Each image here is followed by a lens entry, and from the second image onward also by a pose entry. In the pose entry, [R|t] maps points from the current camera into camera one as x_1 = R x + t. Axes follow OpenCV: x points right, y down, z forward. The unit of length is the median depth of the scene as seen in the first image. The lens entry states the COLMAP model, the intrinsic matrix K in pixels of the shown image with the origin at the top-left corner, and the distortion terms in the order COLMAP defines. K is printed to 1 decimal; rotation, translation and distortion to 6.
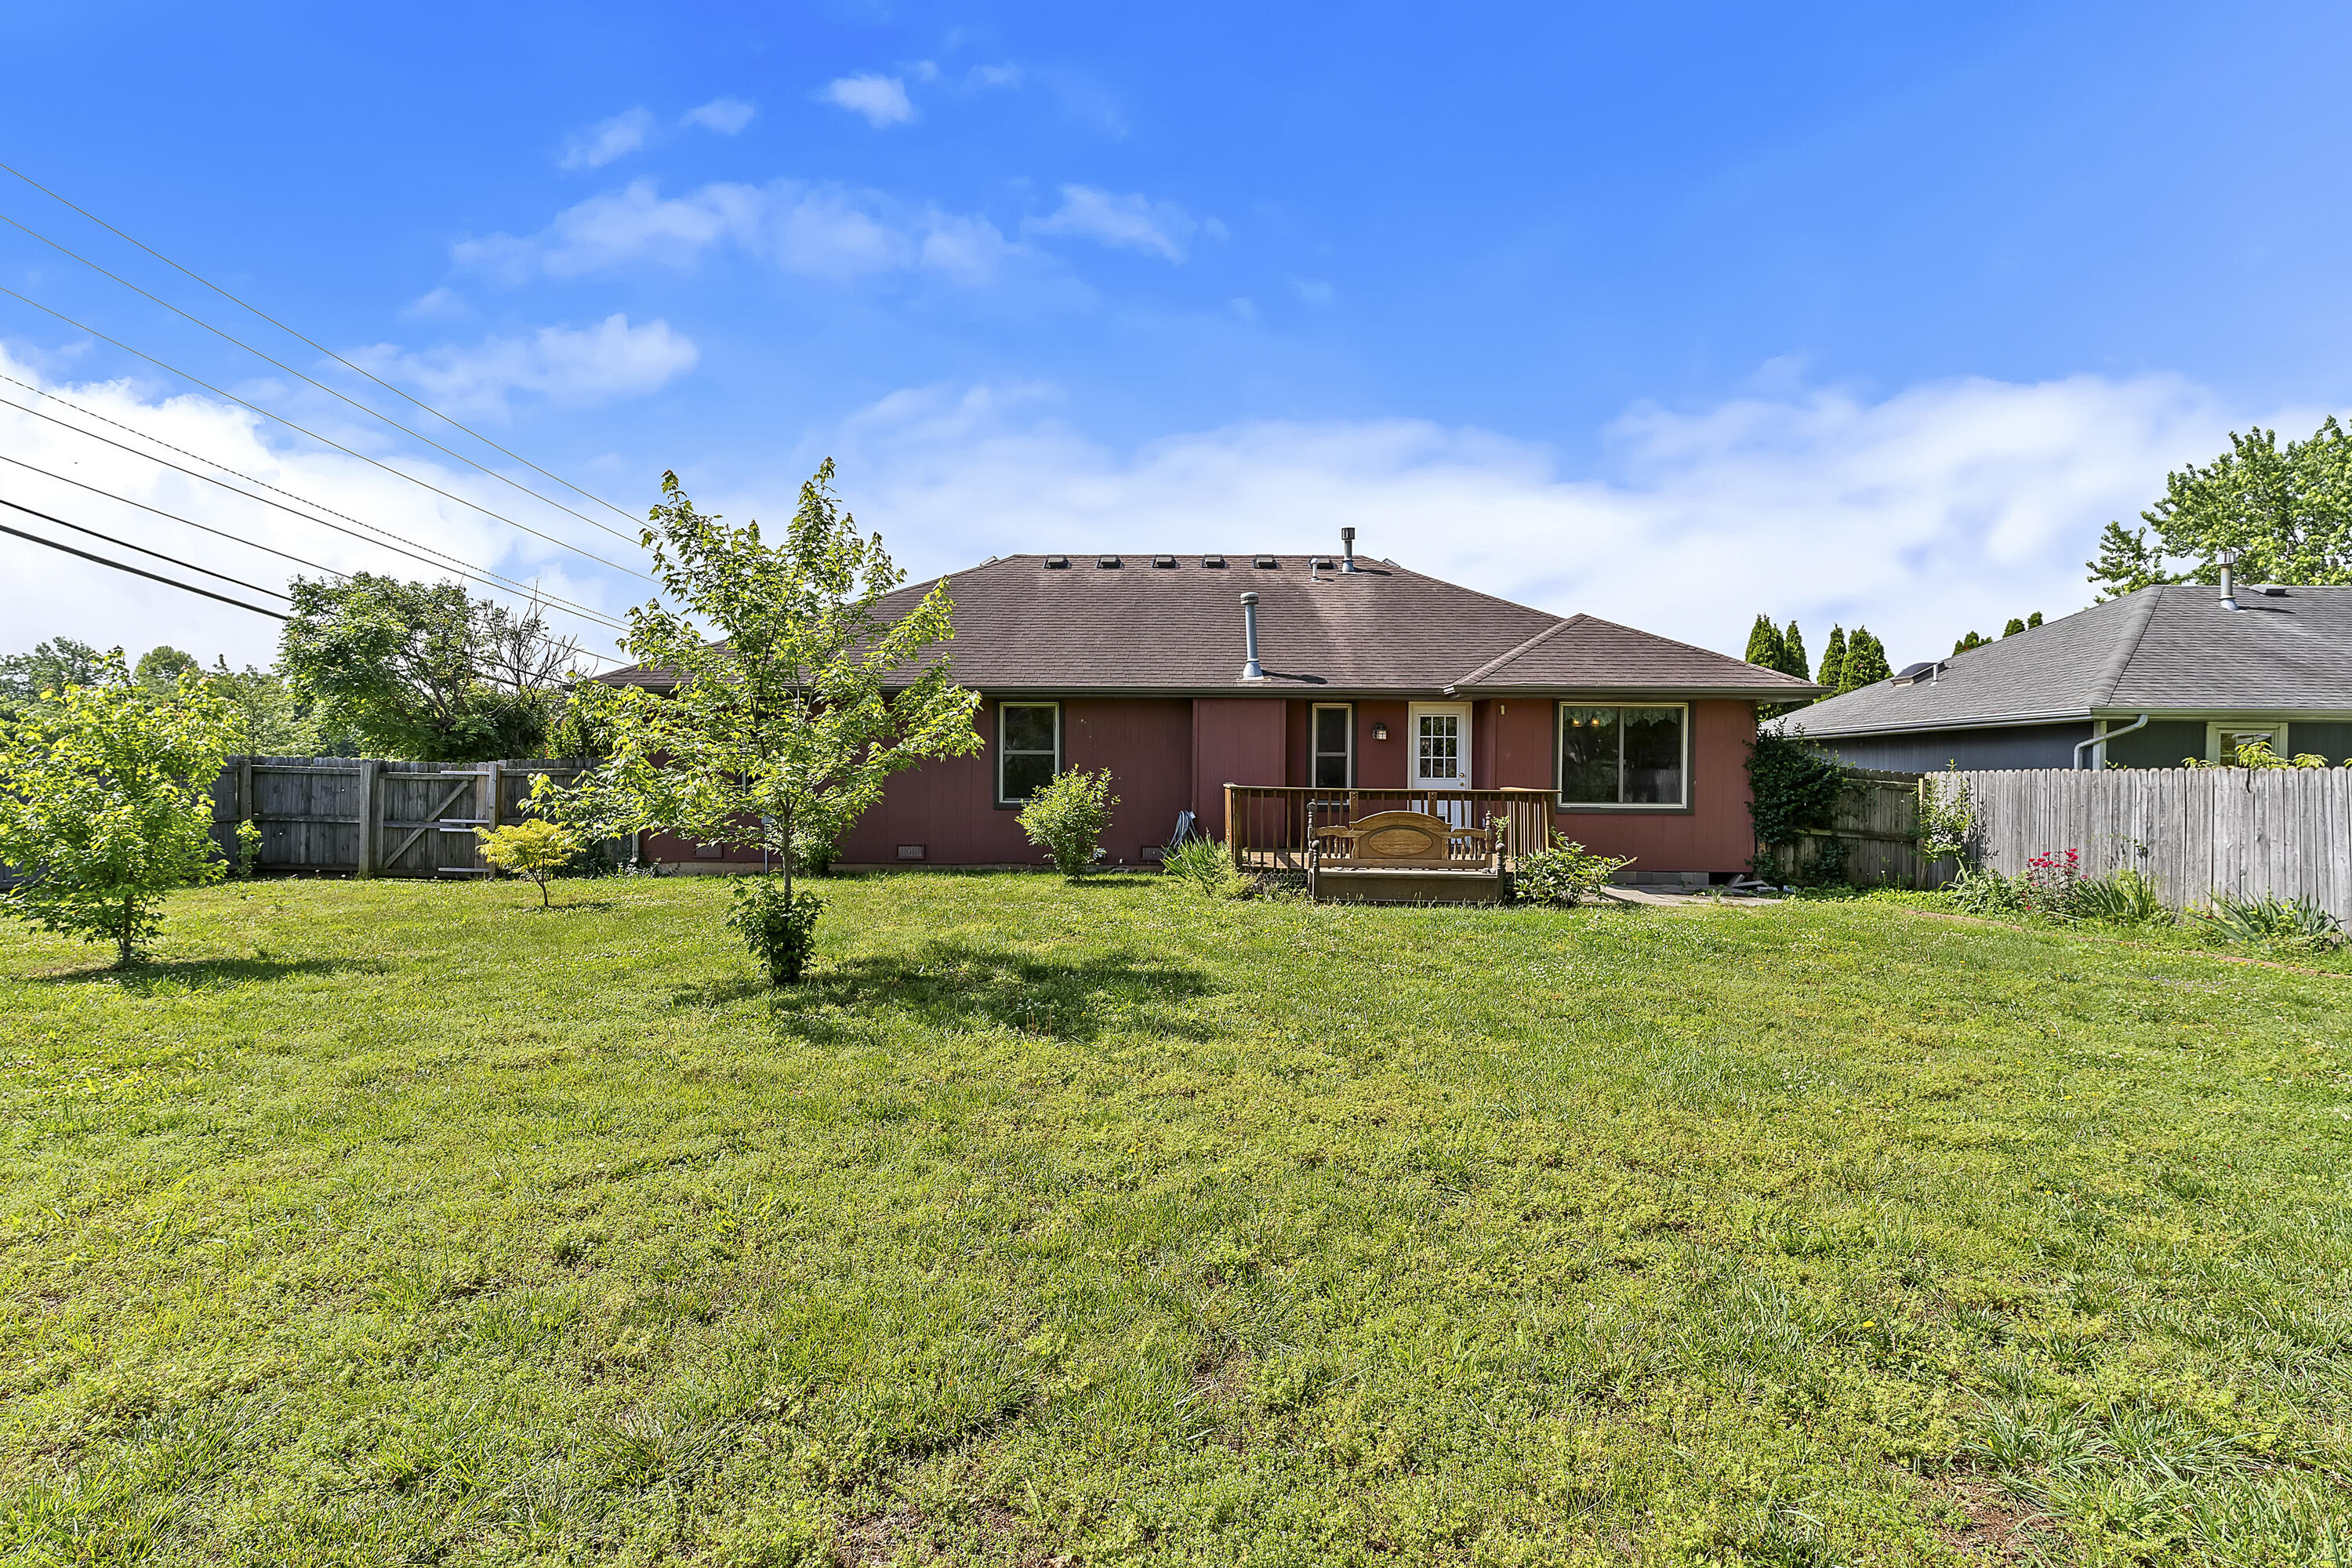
lens RADIAL K [[1128.4, 0, 1219.3], [0, 1128.4, 776.3], [0, 0, 1]] dist [-0.013077, -0.000394]
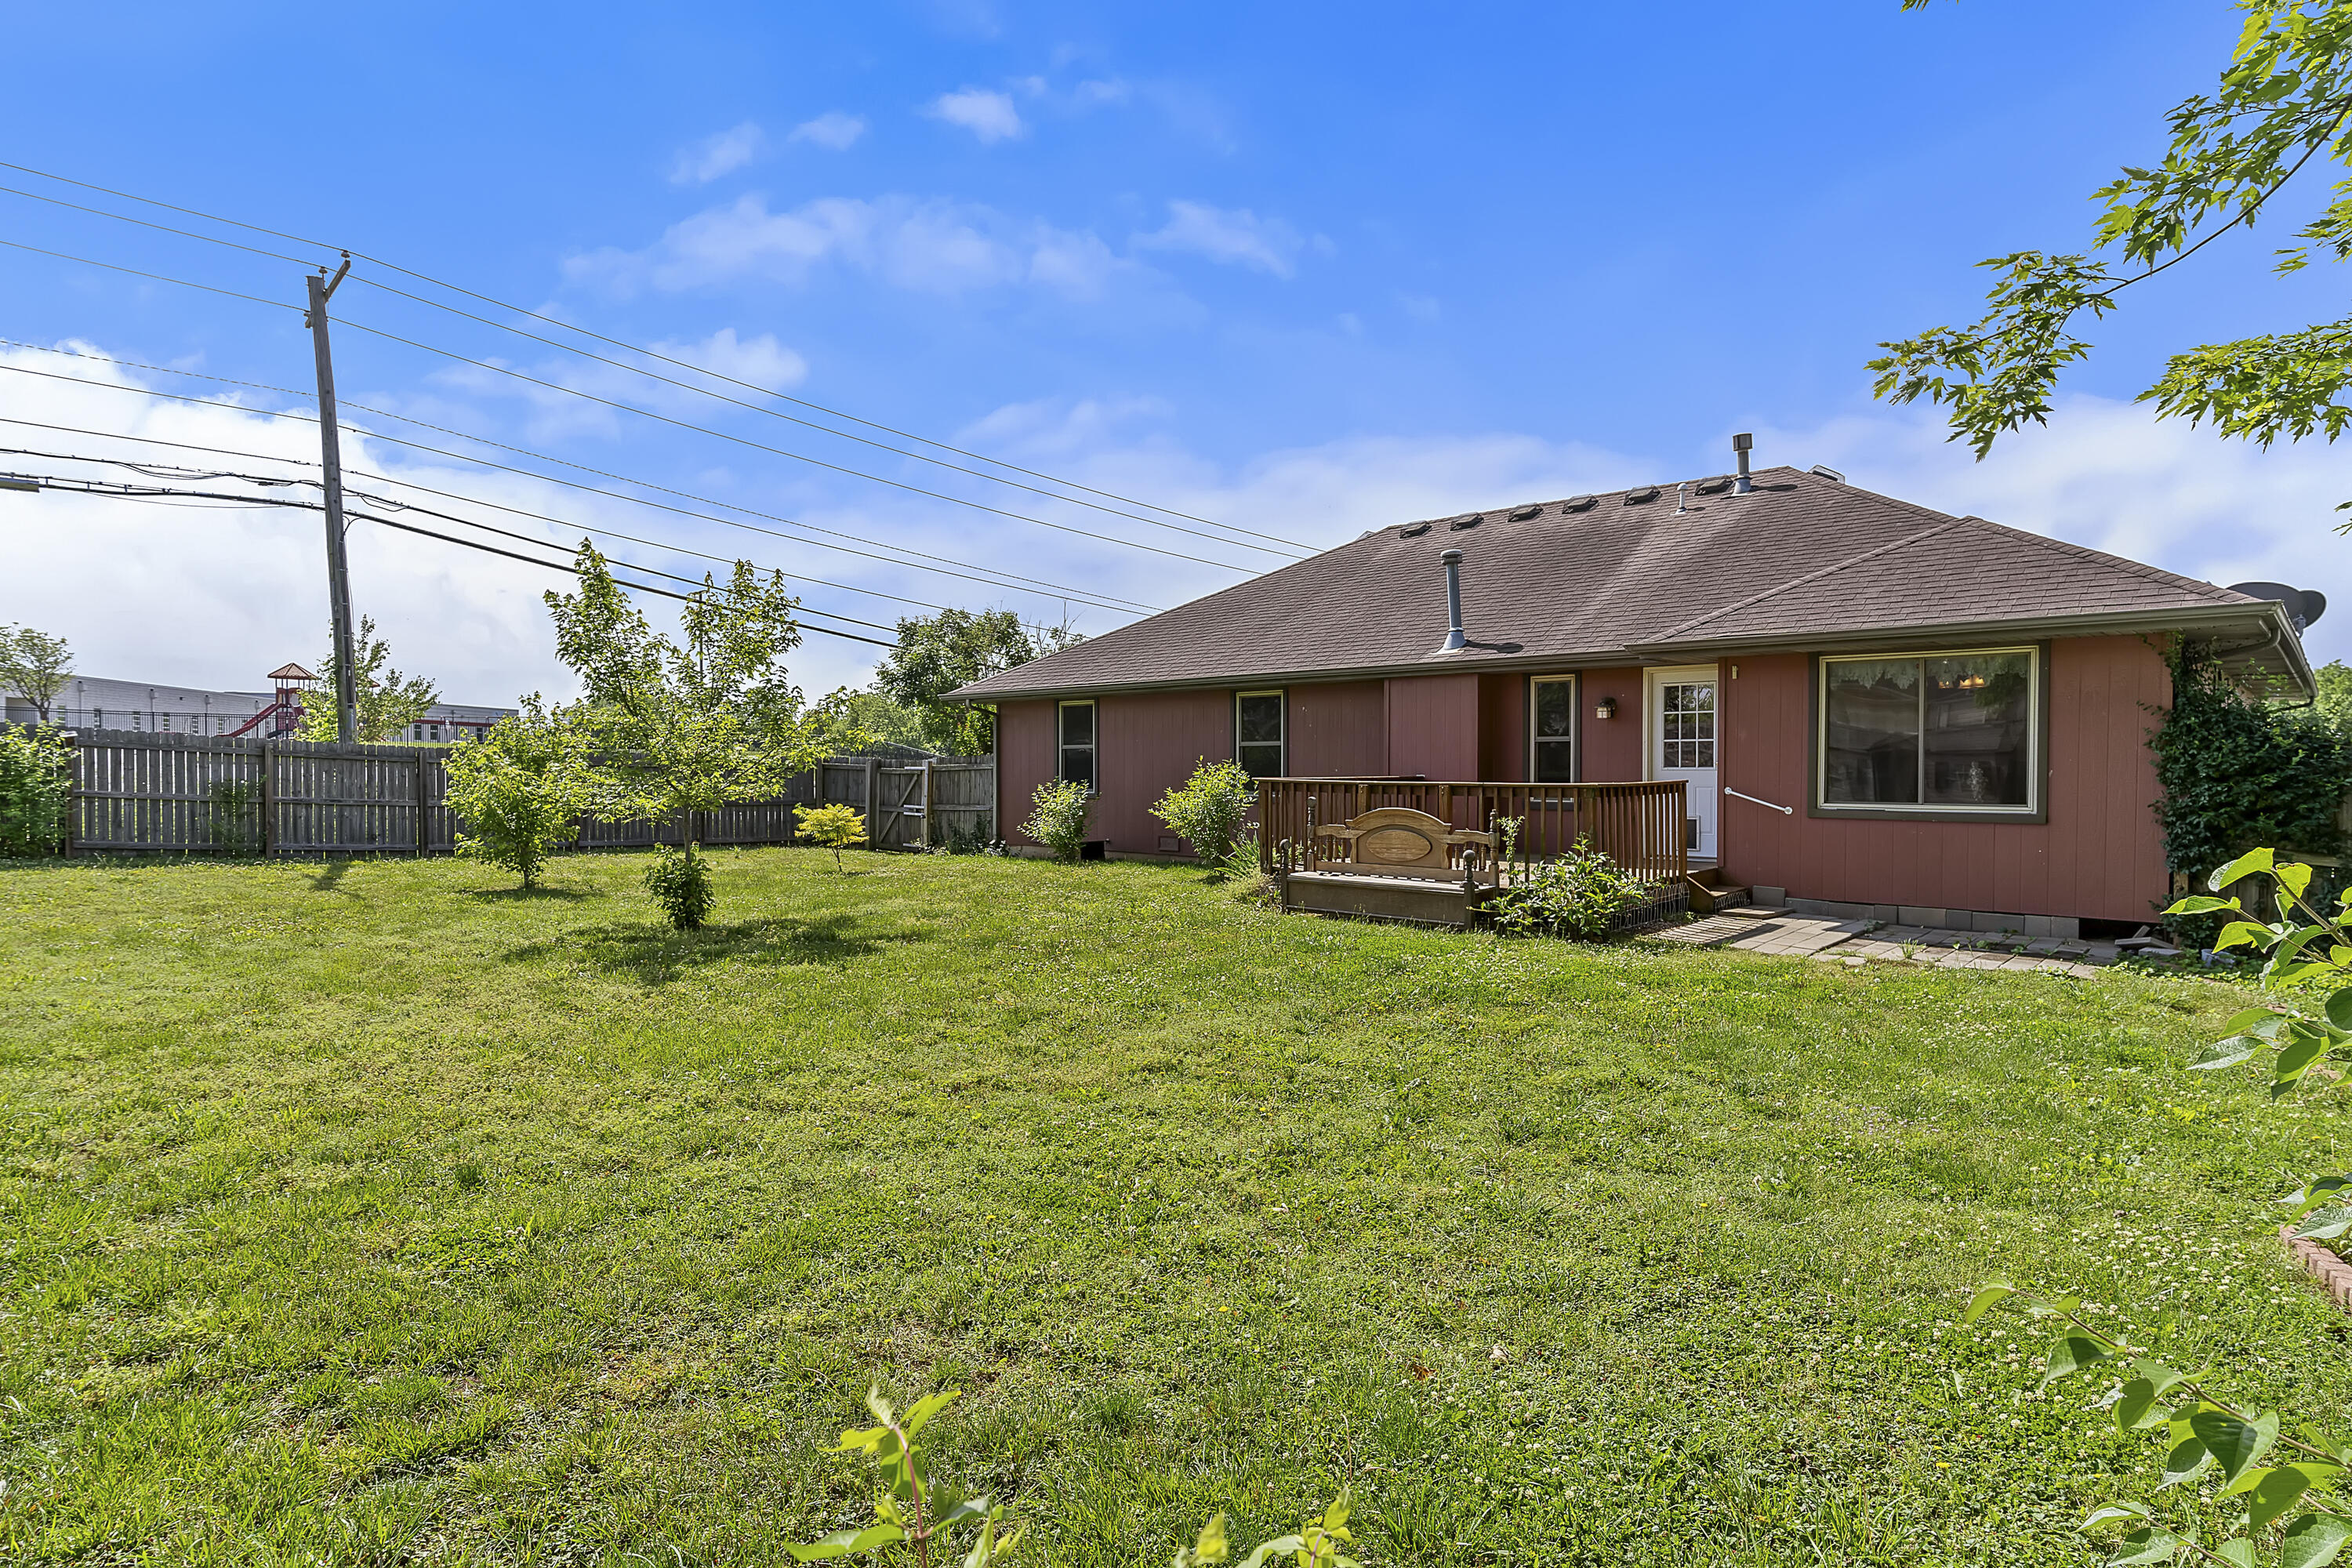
lens RADIAL K [[1302.9, 0, 1161.8], [0, 1302.9, 745.0], [0, 0, 1]] dist [-0.003784, -0.000162]
pose [[0.730030, -0.017432, -0.683193, 0.539645], [0.005066, 0.999785, -0.020097, 0.001996], [0.683396, 0.011210, 0.729961, 0.136619]]
